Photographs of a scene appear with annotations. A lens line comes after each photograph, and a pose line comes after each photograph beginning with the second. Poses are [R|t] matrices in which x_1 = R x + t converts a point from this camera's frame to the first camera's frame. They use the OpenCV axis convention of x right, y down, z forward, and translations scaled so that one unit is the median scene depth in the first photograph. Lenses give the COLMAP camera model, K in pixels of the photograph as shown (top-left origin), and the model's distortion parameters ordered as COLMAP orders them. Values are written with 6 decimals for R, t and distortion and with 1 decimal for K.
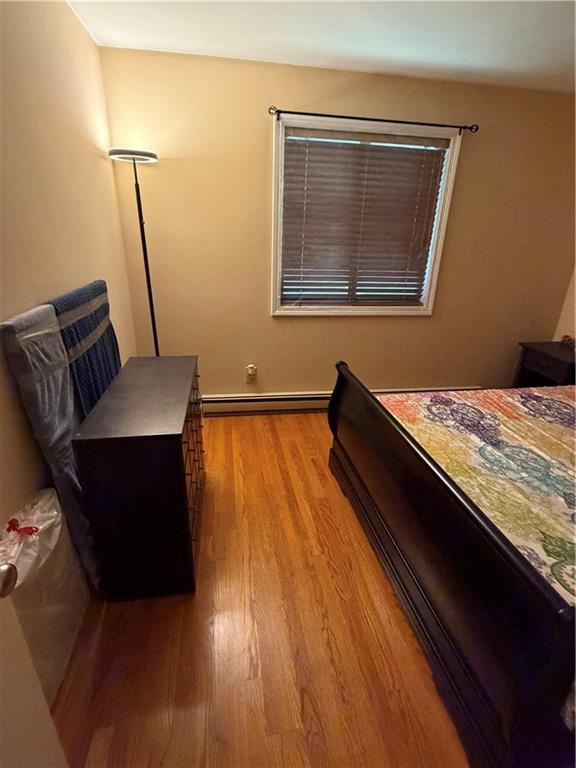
lens RADIAL K [[378.9, 0, 288.3], [0, 378.9, 383.2], [0, 0, 1]] dist [0.001429, 0.001247]
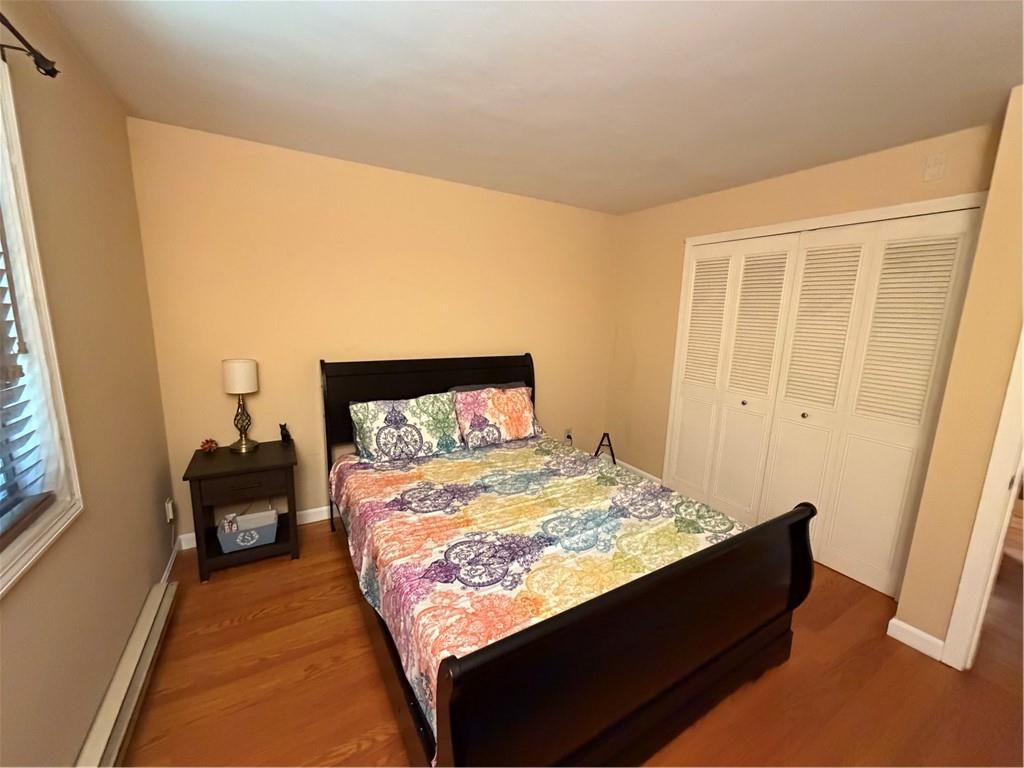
lens RADIAL K [[409.0, 0, 515.6], [0, 409.0, 381.8], [0, 0, 1]] dist [0.000570, 0.000235]
pose [[-0.357813, -0.201240, 0.911851, -0.186023], [0.313988, 0.893714, 0.320447, -0.397329], [-0.879421, 0.400970, -0.256595, 0.903975]]
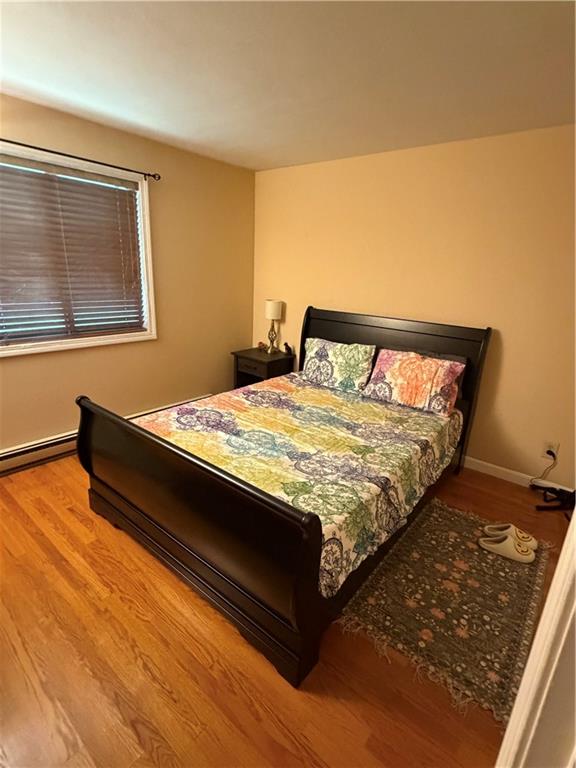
lens RADIAL K [[378.9, 0, 285.2], [0, 378.9, 383.8], [0, 0, 1]] dist [0.001429, 0.001247]
pose [[0.756165, -0.187668, 0.626893, -0.064711], [0.224768, 0.974196, 0.020520, 0.008310], [-0.614568, 0.125389, 0.778835, -0.070354]]
